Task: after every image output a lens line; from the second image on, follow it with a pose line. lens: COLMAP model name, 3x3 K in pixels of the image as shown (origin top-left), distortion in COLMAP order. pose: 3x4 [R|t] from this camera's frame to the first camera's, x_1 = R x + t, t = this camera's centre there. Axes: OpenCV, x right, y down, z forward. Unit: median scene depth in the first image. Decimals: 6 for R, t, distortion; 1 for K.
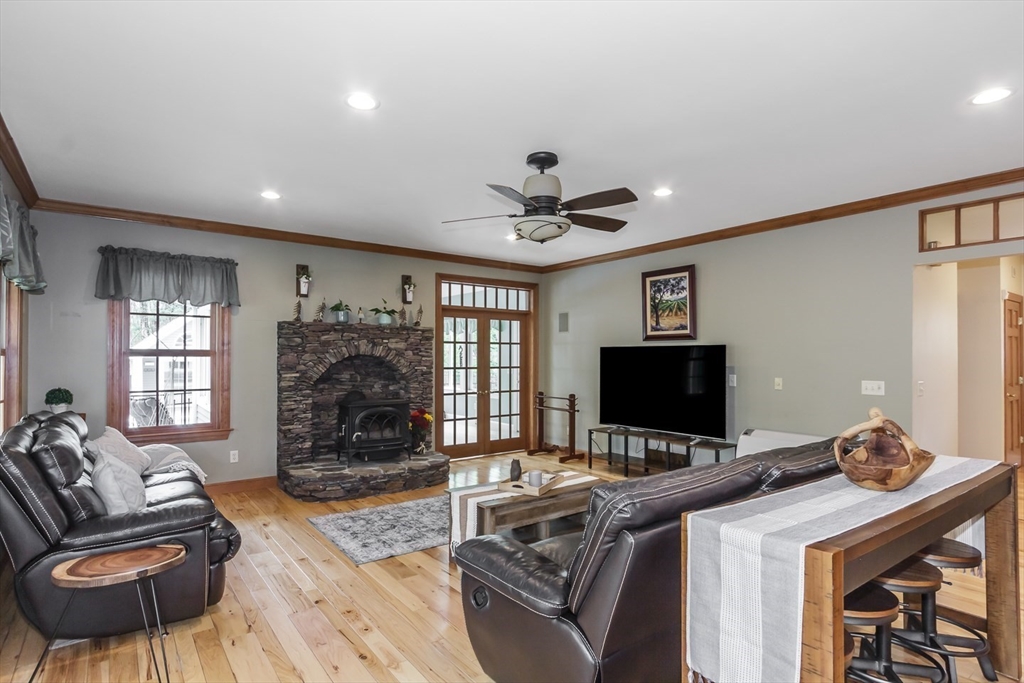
lens RADIAL K [[533.5, 0, 509.3], [0, 533.5, 348.7], [0, 0, 1]] dist [0.002675, 0.000296]
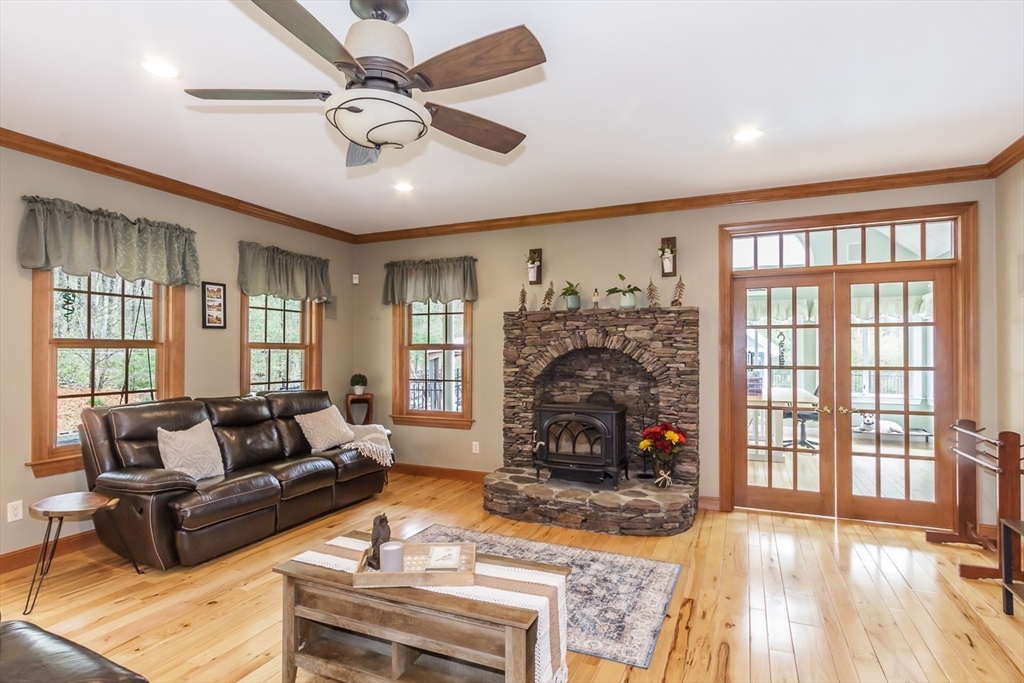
lens RADIAL K [[533.5, 0, 508.0], [0, 533.5, 345.6], [0, 0, 1]] dist [0.002675, 0.000296]
pose [[0.478961, -0.012993, -0.877740, 0.365530], [0.013500, 0.999881, -0.007434, 0.012991], [0.877732, -0.008289, 0.479080, 0.496358]]
